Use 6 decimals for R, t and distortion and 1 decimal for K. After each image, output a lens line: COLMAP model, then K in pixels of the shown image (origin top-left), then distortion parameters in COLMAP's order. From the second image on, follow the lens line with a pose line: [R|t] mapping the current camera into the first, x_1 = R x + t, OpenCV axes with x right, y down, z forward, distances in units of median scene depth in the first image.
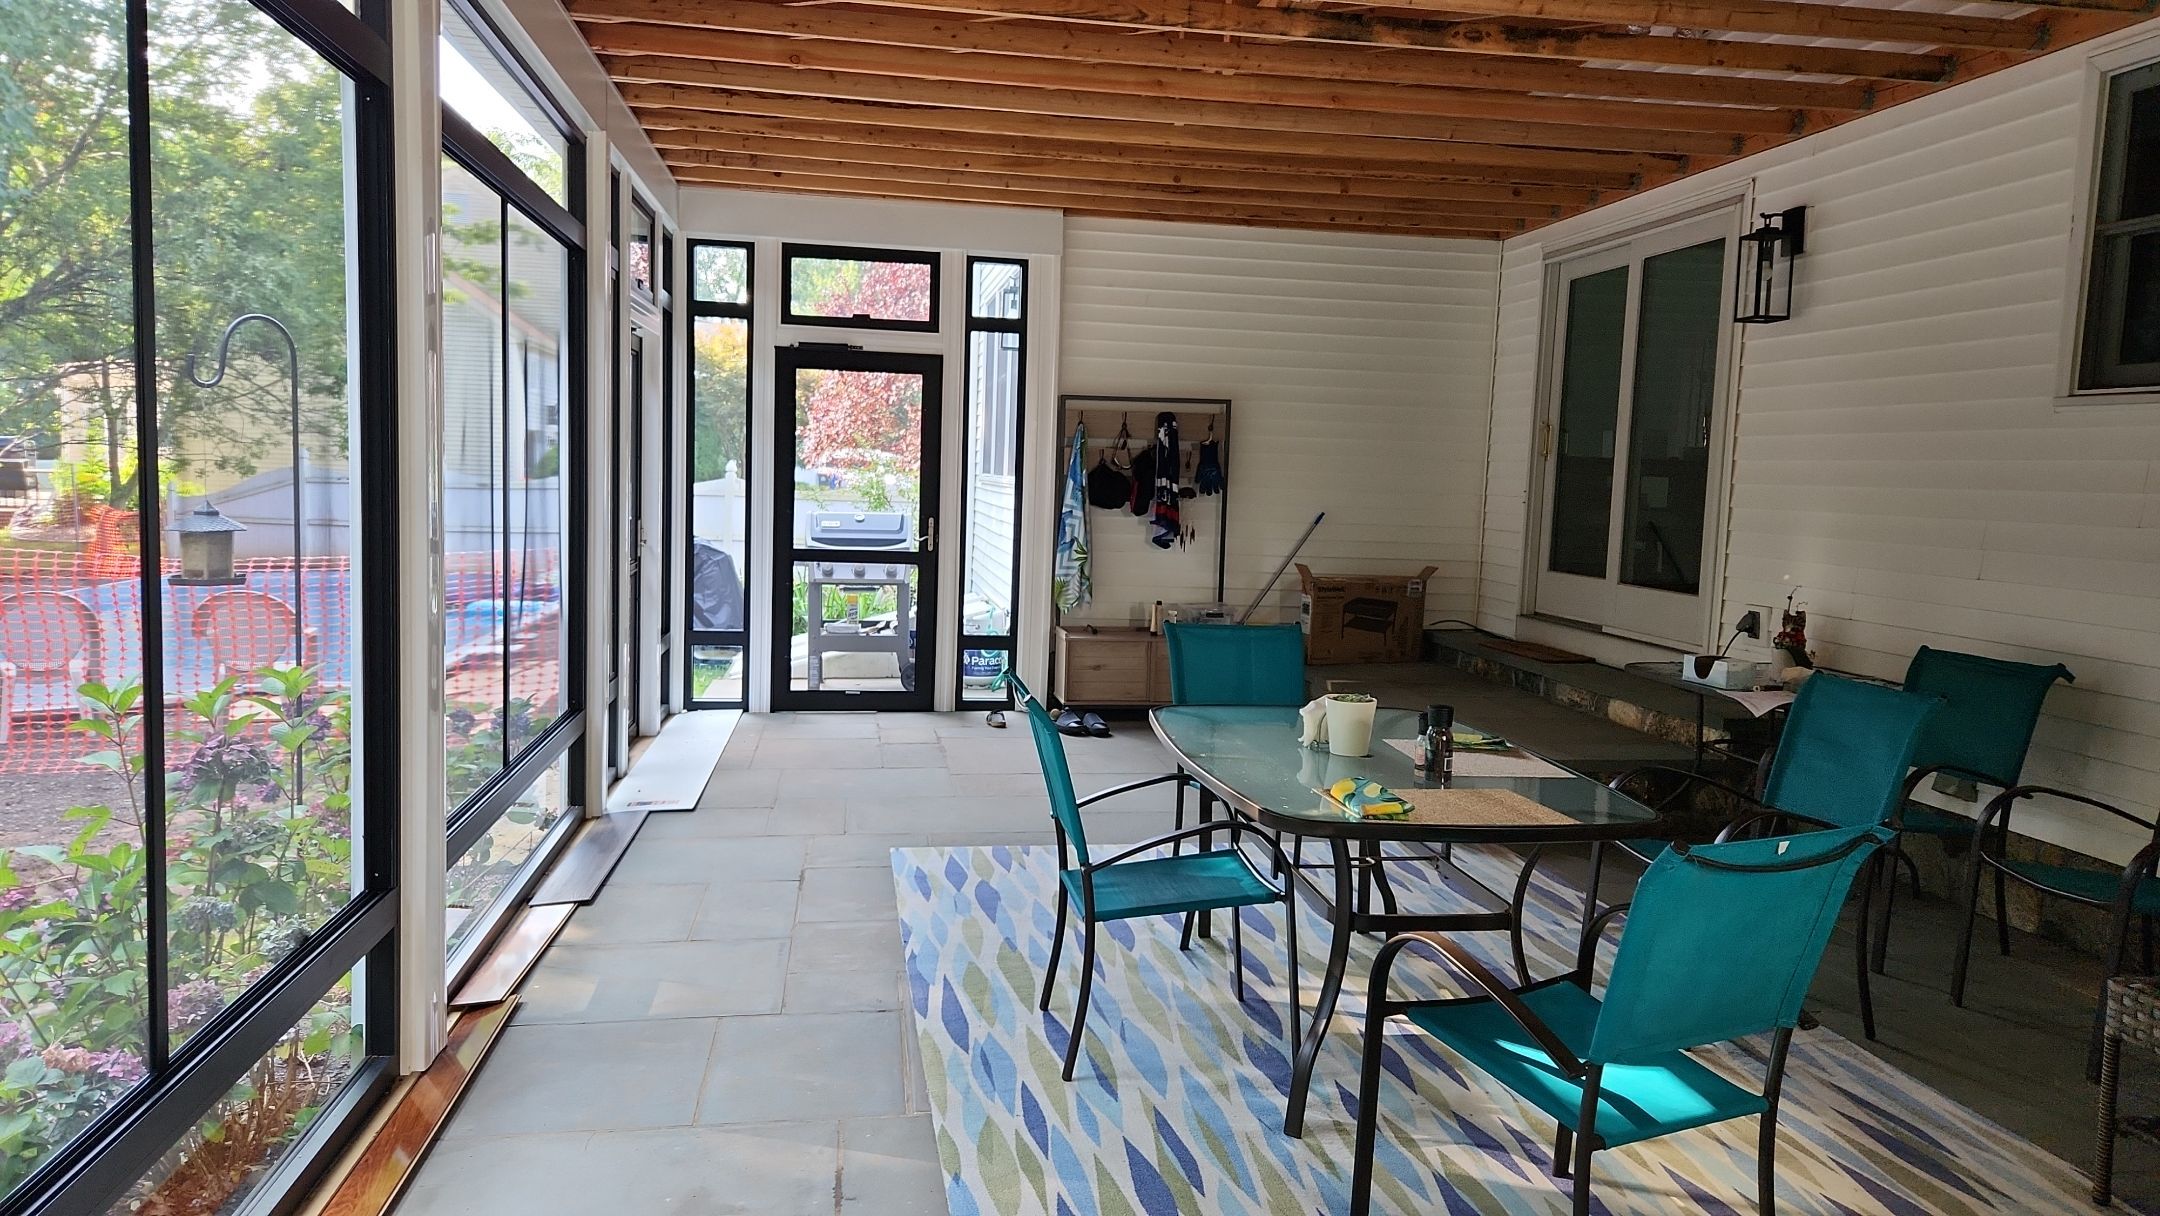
lens RADIAL K [[1450.9, 0, 1079.1], [0, 1450.9, 618.7], [0, 0, 1]] dist [0.075369, -0.064657]
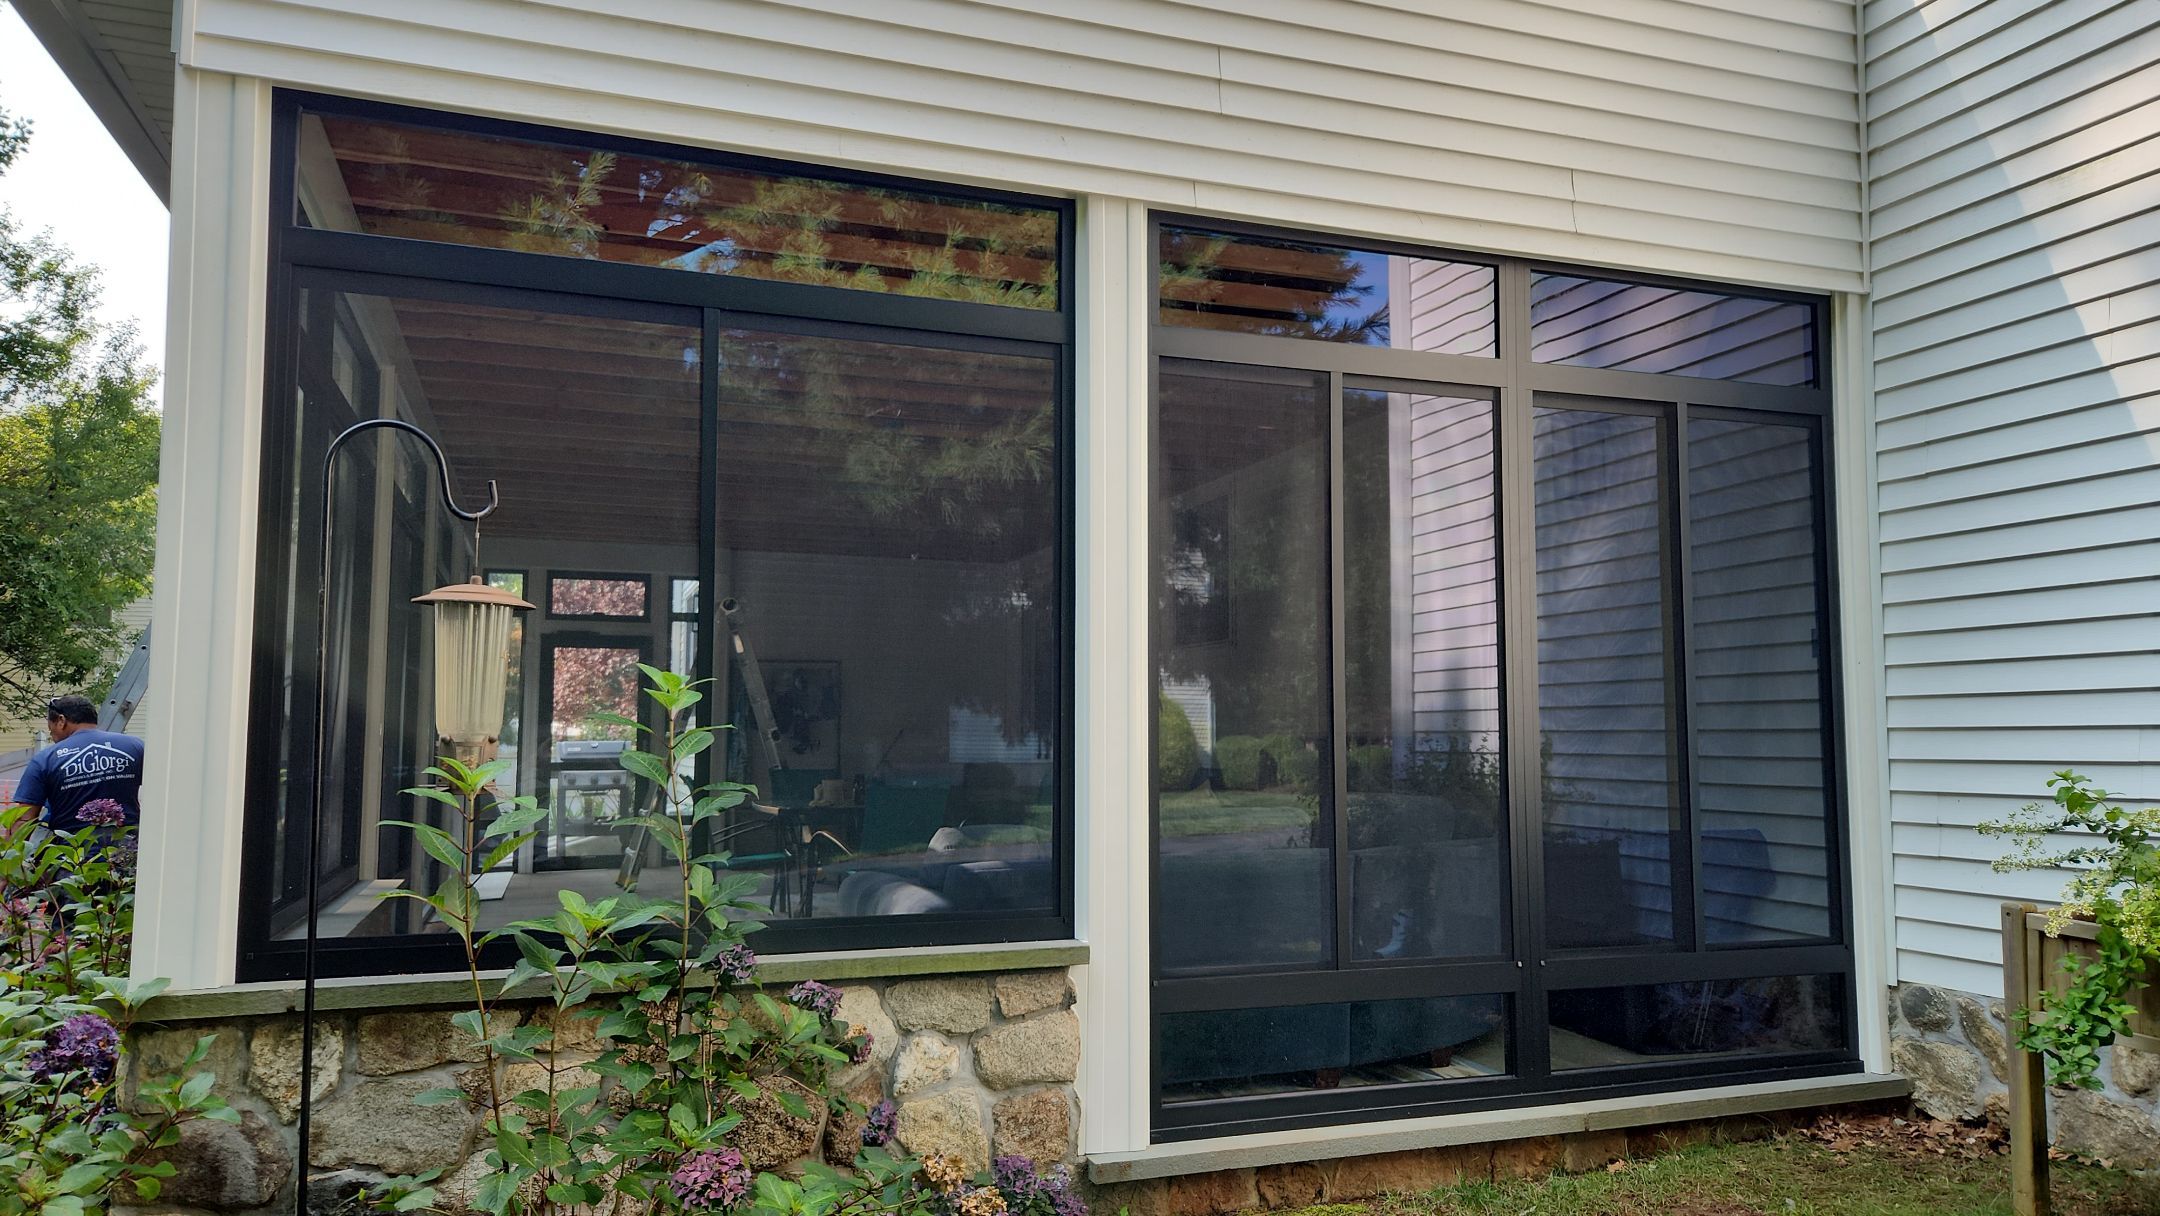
lens RADIAL K [[1450.9, 0, 1079.1], [0, 1450.9, 618.7], [0, 0, 1]] dist [0.075369, -0.064657]
pose [[0.980925, -0.019673, 0.193388, 0.052881], [0.053786, 0.983492, -0.172771, 0.095606], [-0.186797, 0.179877, 0.965790, -0.602048]]
